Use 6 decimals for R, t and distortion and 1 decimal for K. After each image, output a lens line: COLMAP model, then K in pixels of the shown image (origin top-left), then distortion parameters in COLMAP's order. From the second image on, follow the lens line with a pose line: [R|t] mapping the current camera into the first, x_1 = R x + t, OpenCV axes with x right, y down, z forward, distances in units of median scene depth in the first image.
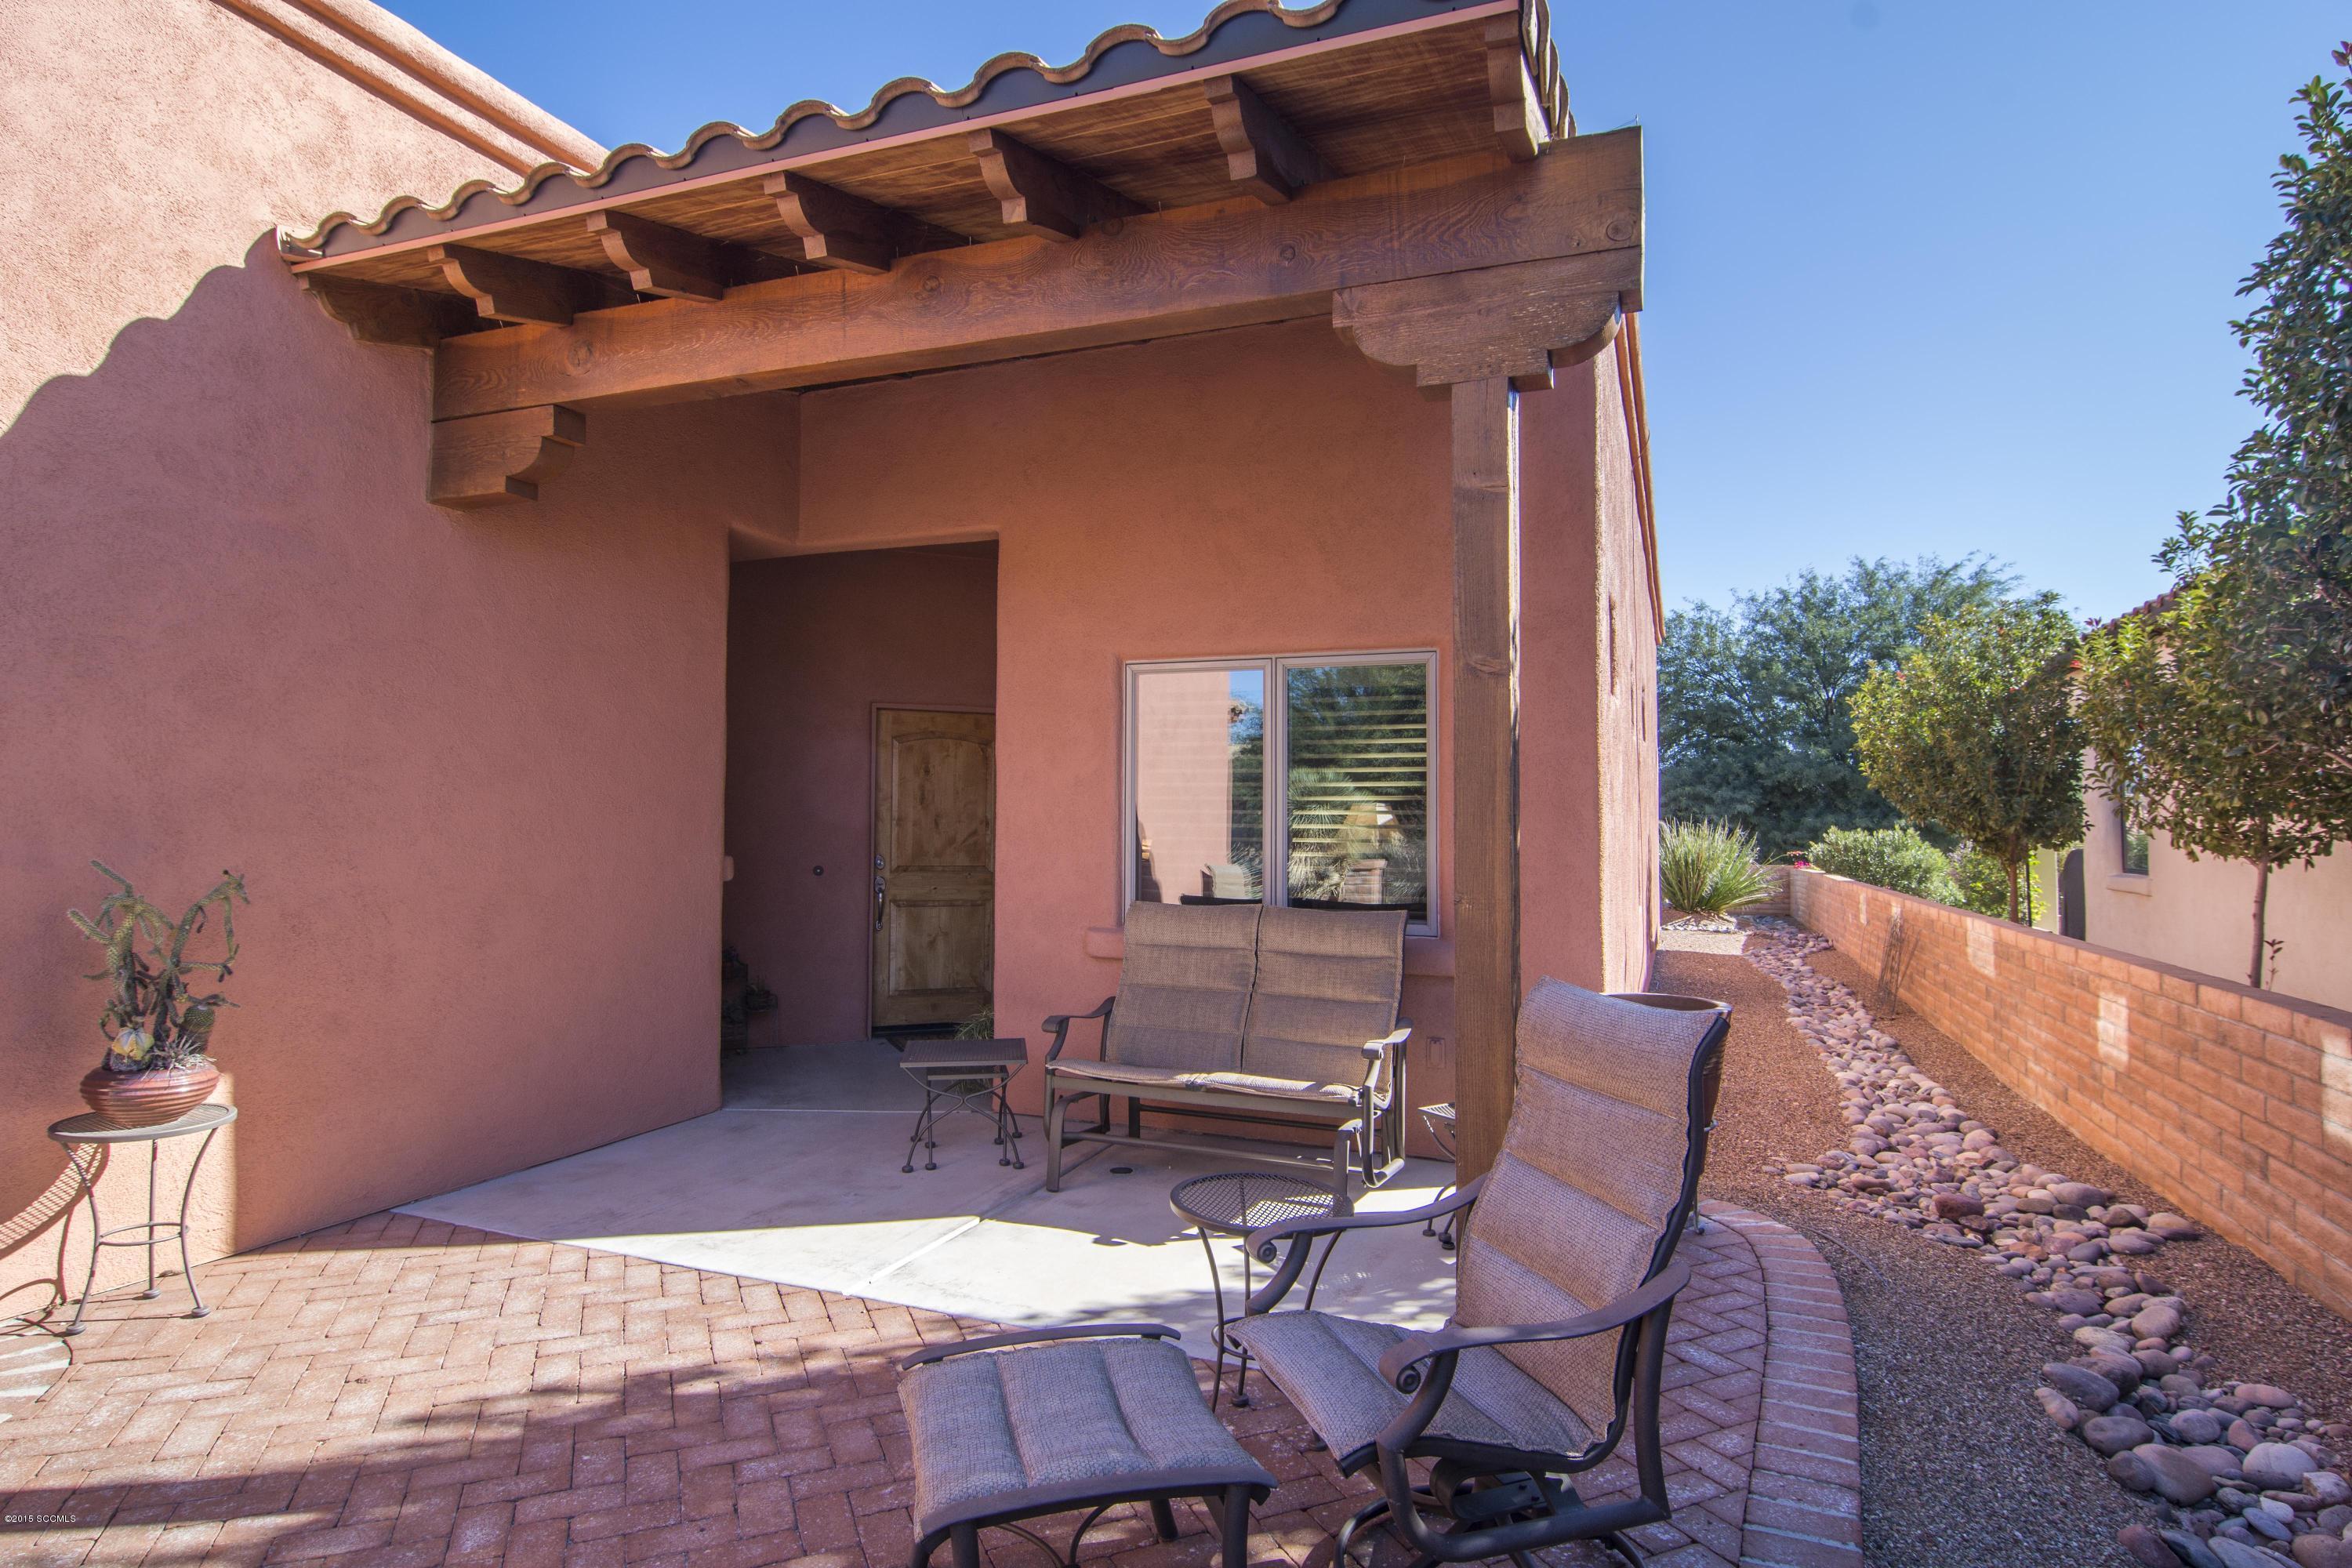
lens RADIAL K [[1282.4, 0, 1176.0], [0, 1282.4, 784.0], [0, 0, 1]] dist [-0.005922, -0.006186]
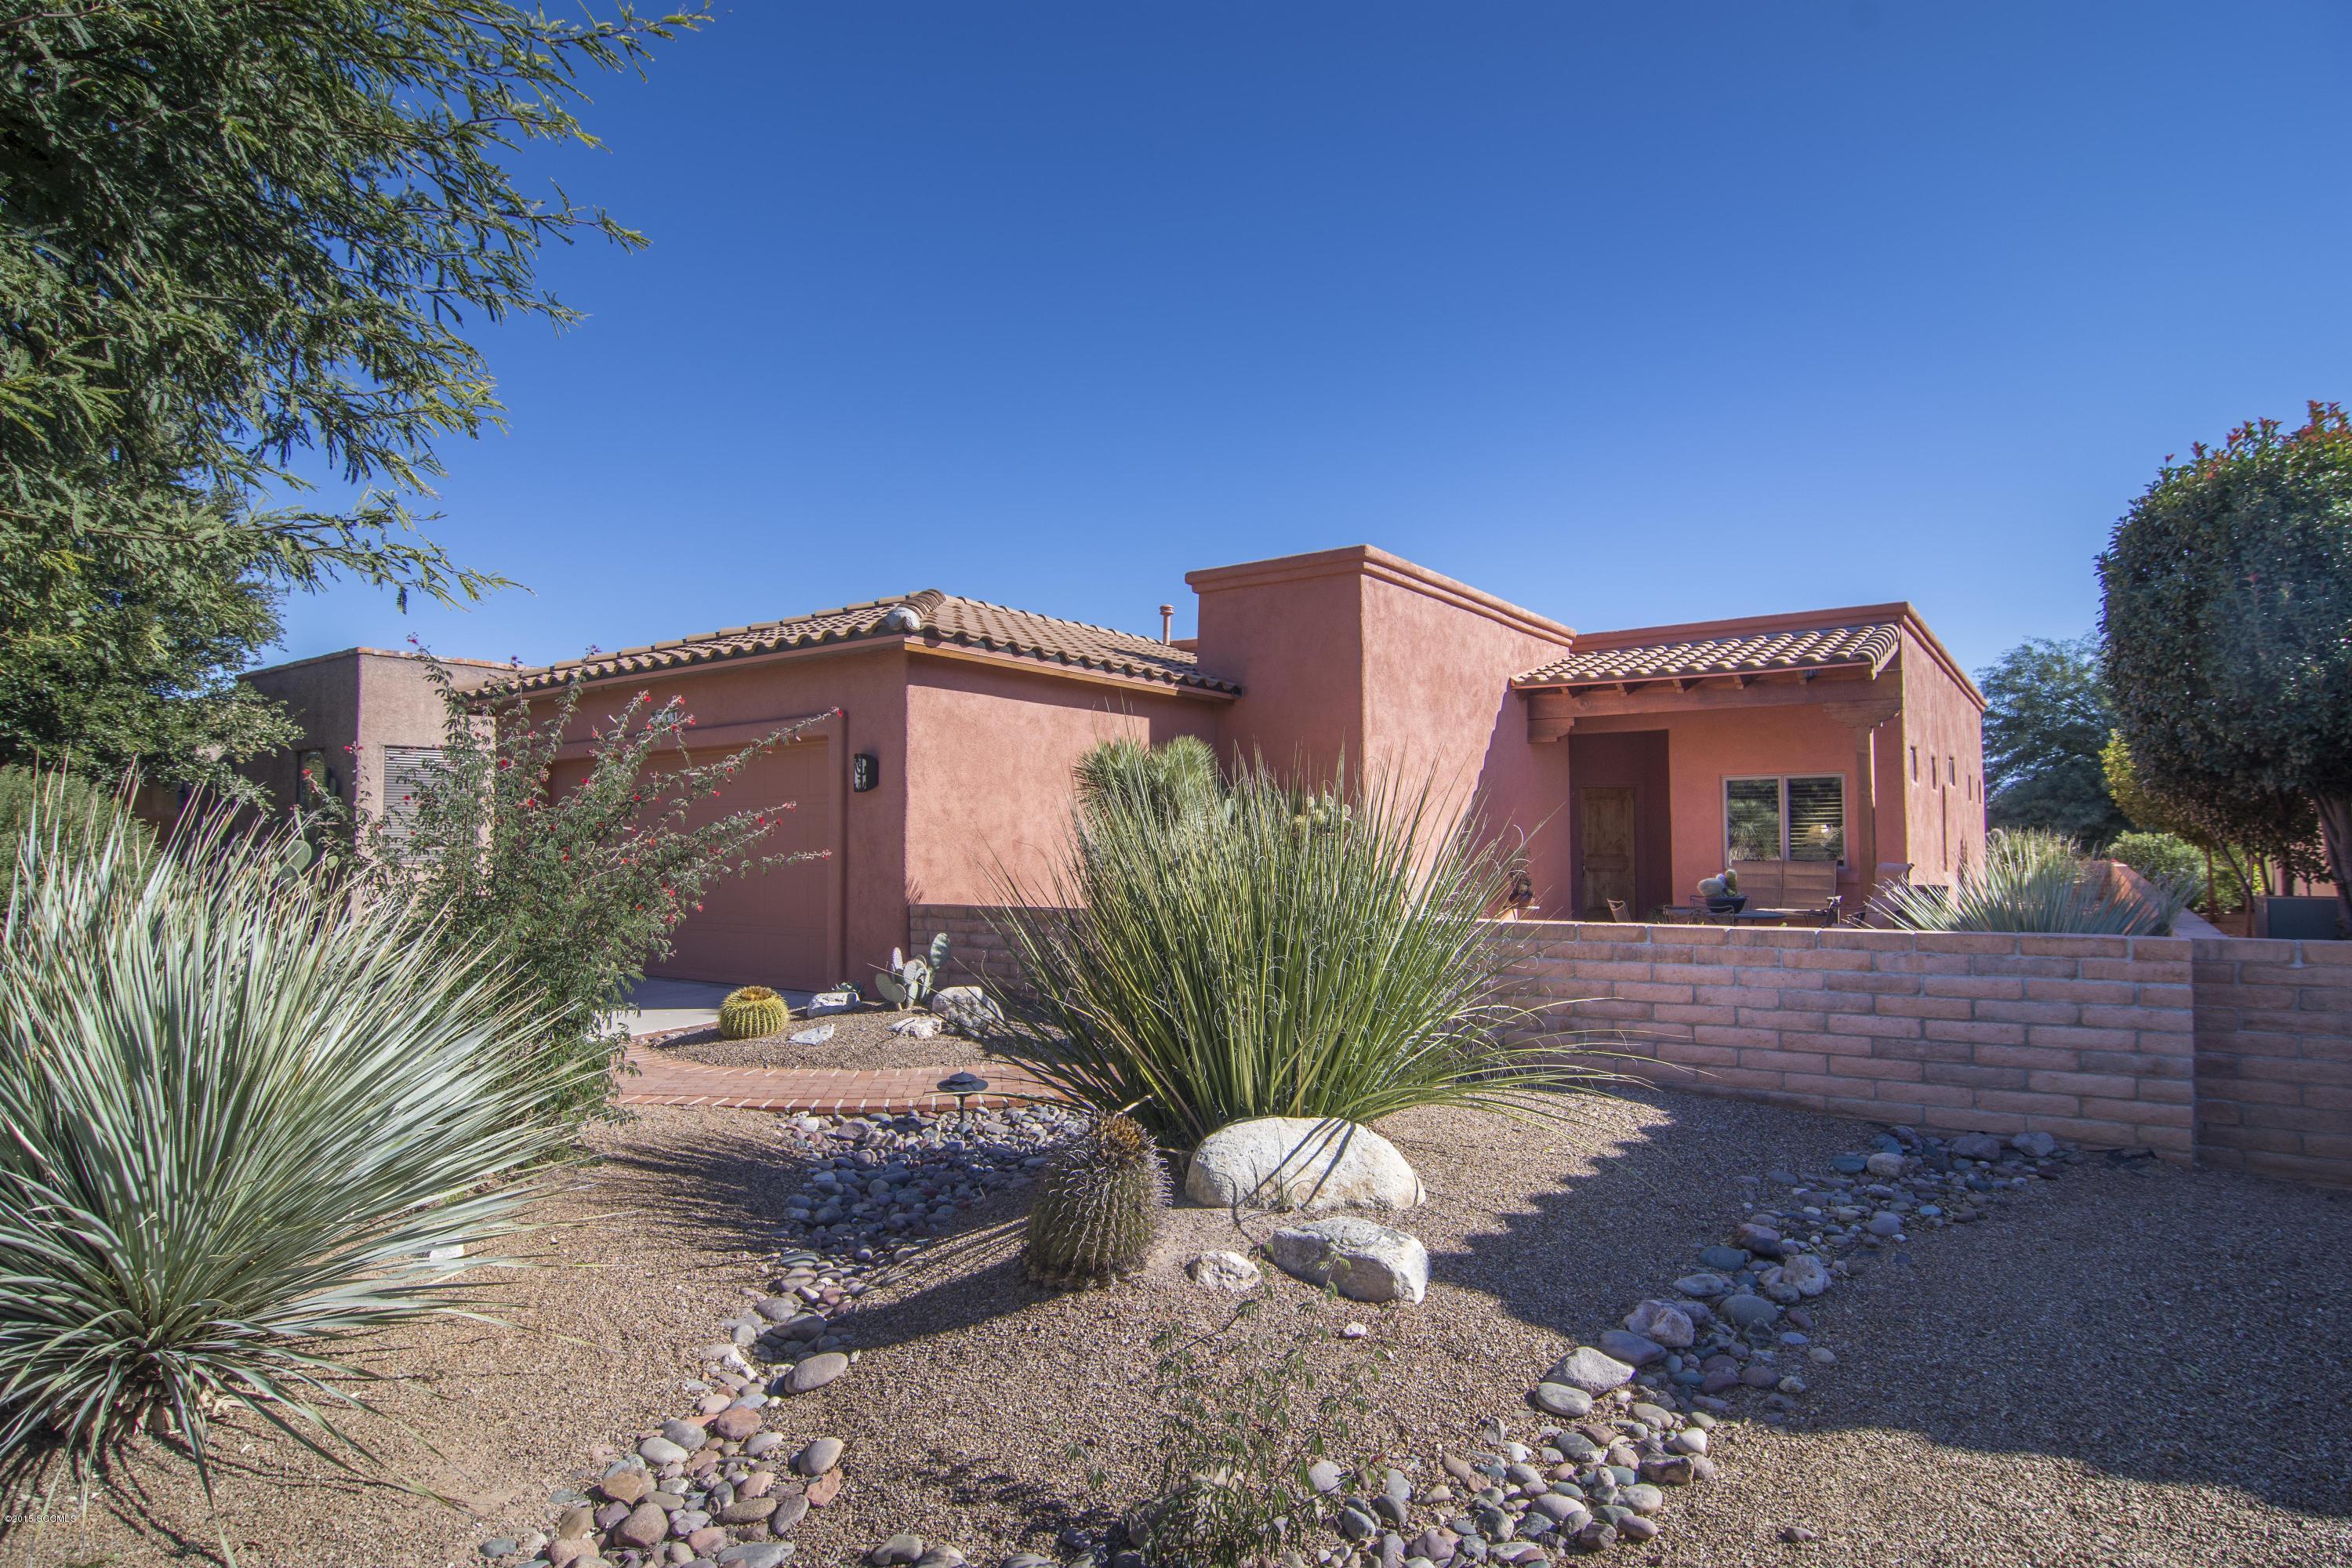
lens RADIAL K [[1282.4, 0, 1176.0], [0, 1282.4, 784.0], [0, 0, 1]] dist [-0.005922, -0.006186]
pose [[0.969804, -0.024507, -0.242650, -0.186178], [0.021127, 0.999640, -0.016525, -0.020183], [0.242968, 0.010900, 0.969973, -0.724798]]
